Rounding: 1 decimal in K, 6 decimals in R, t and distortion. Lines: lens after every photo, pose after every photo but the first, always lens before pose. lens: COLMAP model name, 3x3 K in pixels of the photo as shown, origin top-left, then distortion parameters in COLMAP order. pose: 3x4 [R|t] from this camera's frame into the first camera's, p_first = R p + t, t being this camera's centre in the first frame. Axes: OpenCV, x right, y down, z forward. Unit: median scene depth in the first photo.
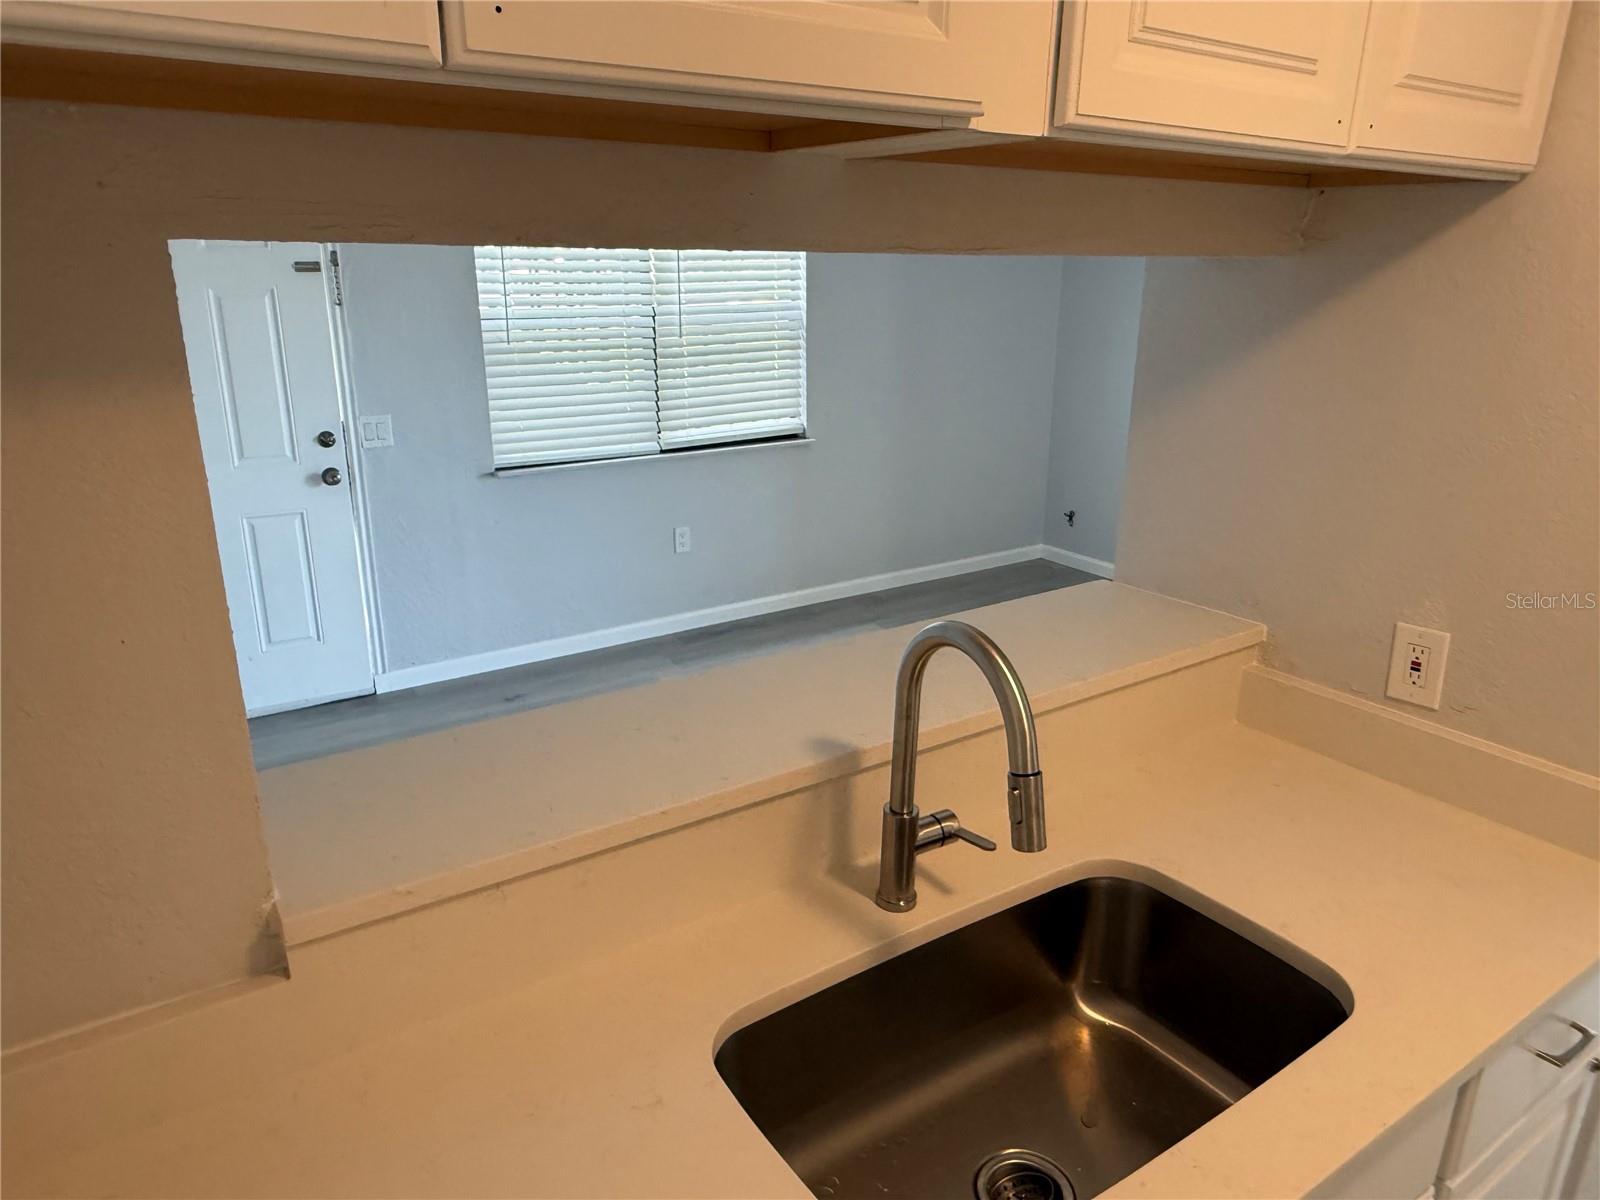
lens RADIAL K [[1079.2, 0, 789.9], [0, 1079.2, 603.4], [0, 0, 1]] dist [-0.005606, -0.000465]
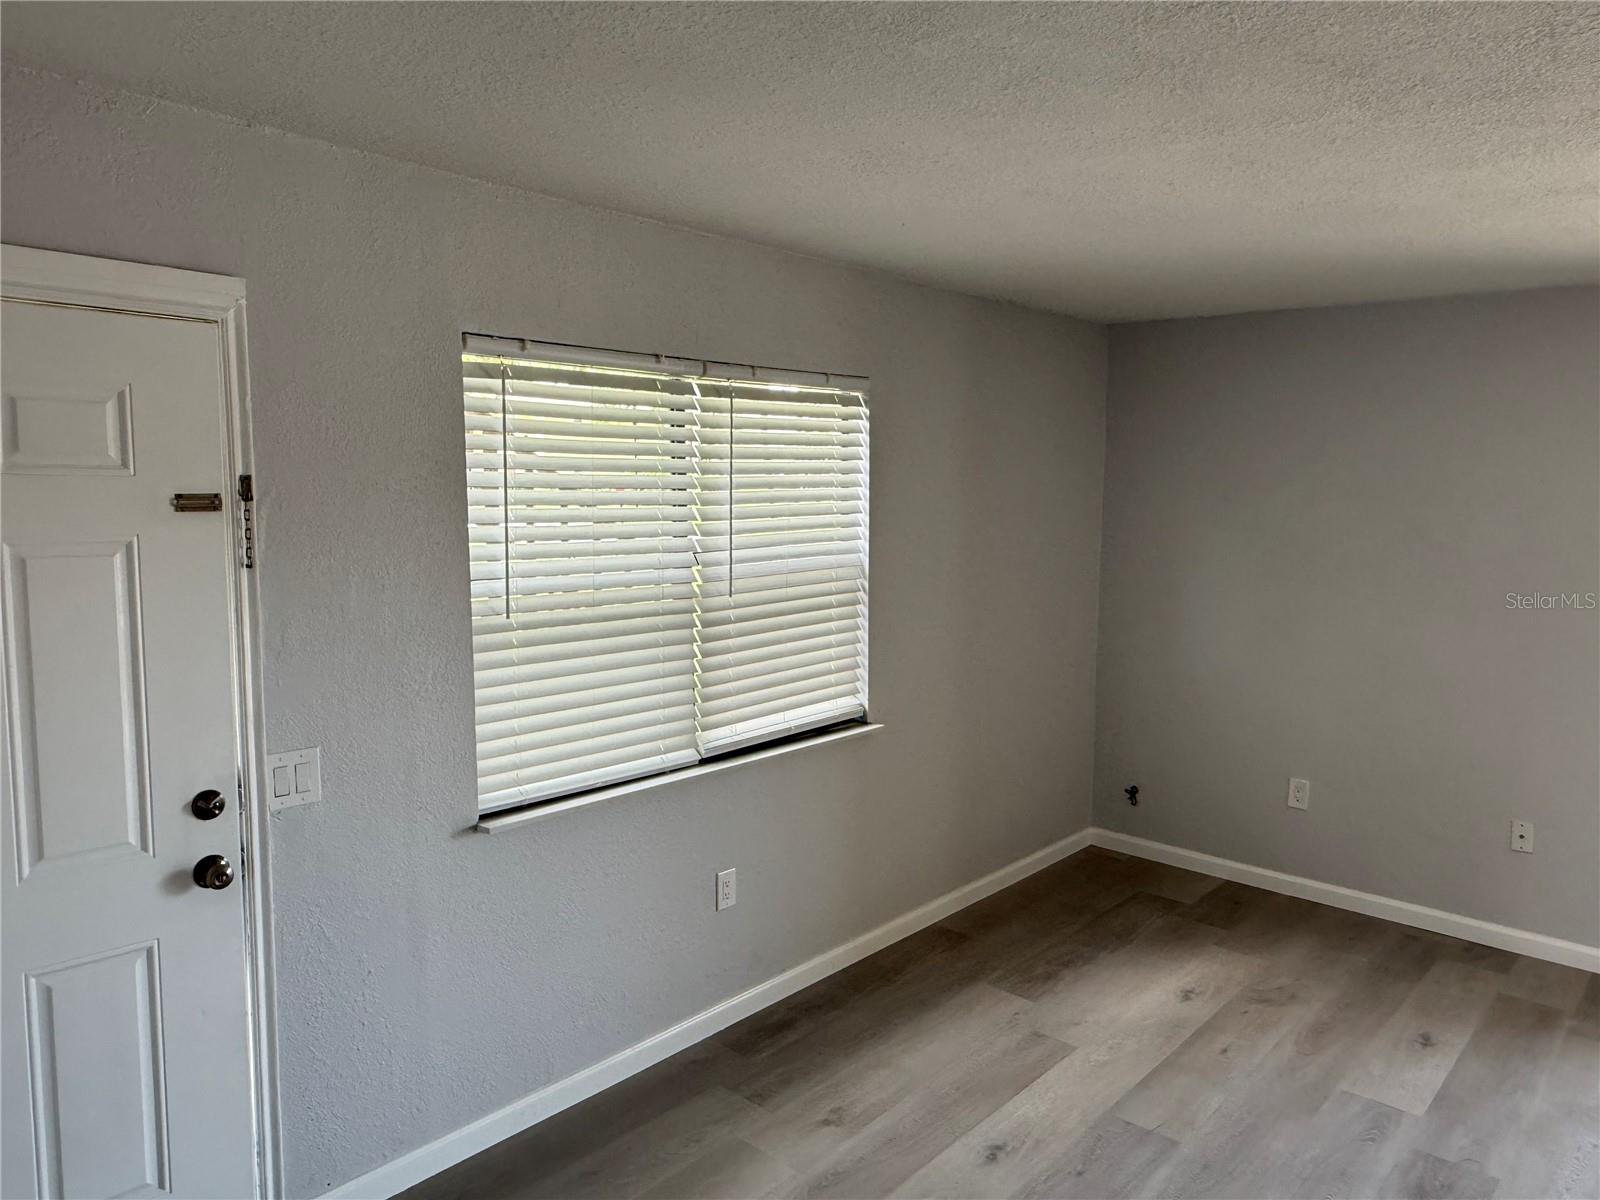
lens RADIAL K [[1110.1, 0, 797.4], [0, 1110.1, 594.5], [0, 0, 1]] dist [0.002413, 0.008195]
pose [[0.970531, -0.021633, 0.240002, -0.246600], [0.070055, 0.978276, -0.195112, -0.113444], [-0.230567, 0.206176, 0.950963, 0.335954]]
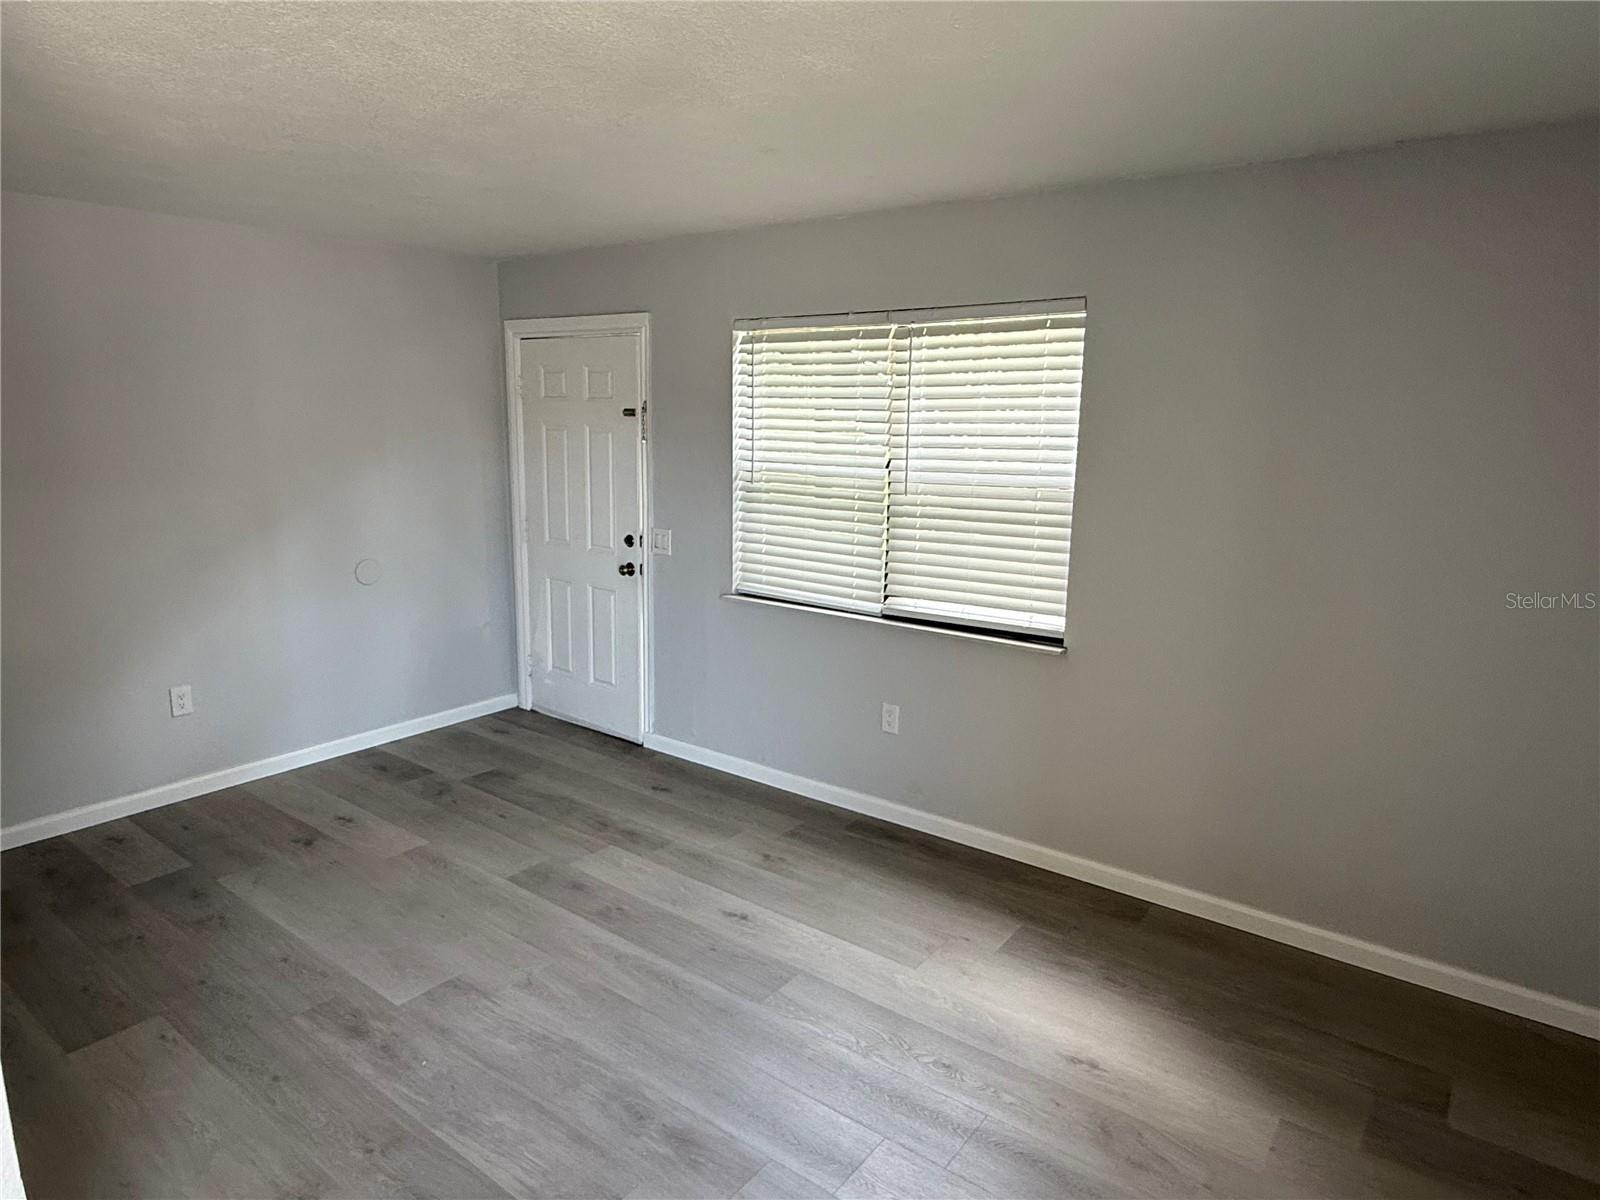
lens RADIAL K [[949.3, 0, 795.0], [0, 949.3, 597.5], [0, 0, 1]] dist [0.014656, -0.000590]
pose [[0.330364, 0.180355, -0.926462, 0.650832], [-0.300648, 0.950554, 0.077838, -0.214611], [0.894690, 0.252824, 0.368252, 0.699029]]
